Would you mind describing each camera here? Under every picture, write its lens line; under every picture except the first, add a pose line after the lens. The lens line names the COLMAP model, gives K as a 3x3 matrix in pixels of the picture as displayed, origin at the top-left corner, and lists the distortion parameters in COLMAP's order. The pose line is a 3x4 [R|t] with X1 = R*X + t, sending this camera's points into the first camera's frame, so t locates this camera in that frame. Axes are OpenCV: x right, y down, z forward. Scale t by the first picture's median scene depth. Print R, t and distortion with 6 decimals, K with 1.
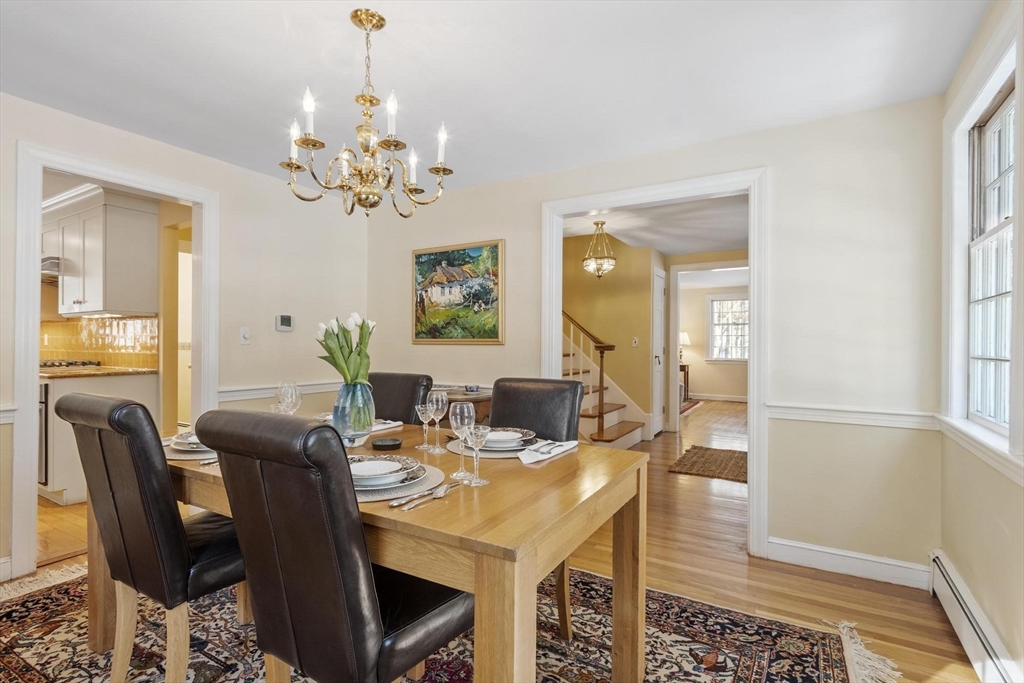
lens RADIAL K [[465.8, 0, 514.0], [0, 465.8, 343.6], [0, 0, 1]] dist [-0.001480, -0.001000]
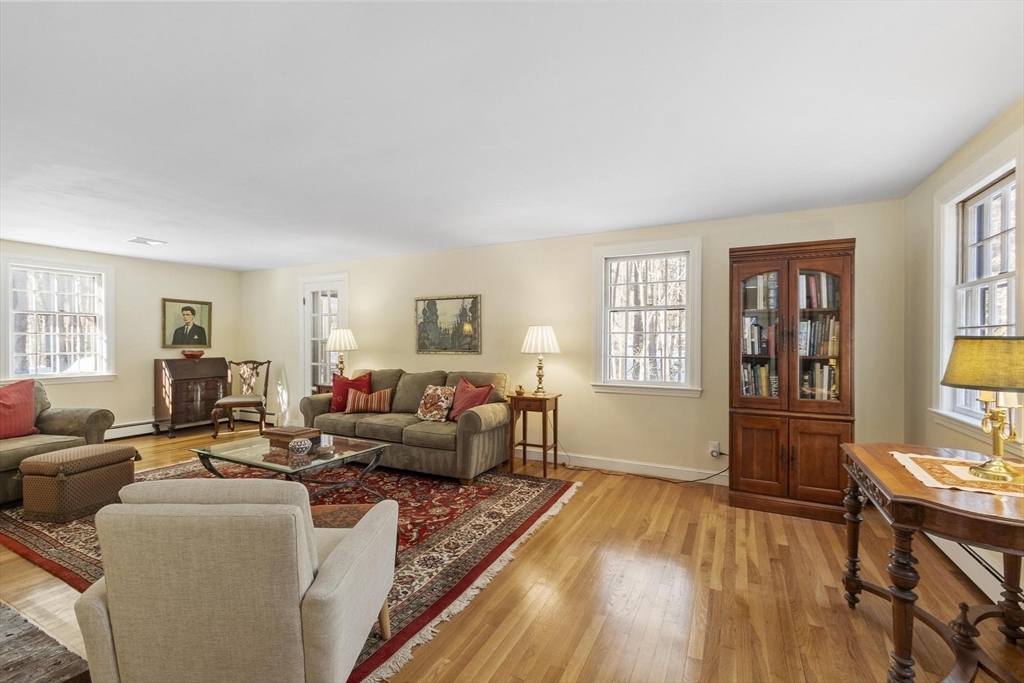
lens RADIAL K [[433.7, 0, 511.8], [0, 433.7, 346.4], [0, 0, 1]] dist [0.000220, -0.000006]
pose [[0.996136, -0.002355, 0.087798, 0.467421], [0.001710, 0.999971, 0.007413, -0.010285], [-0.087813, -0.007234, 0.996111, 0.922520]]
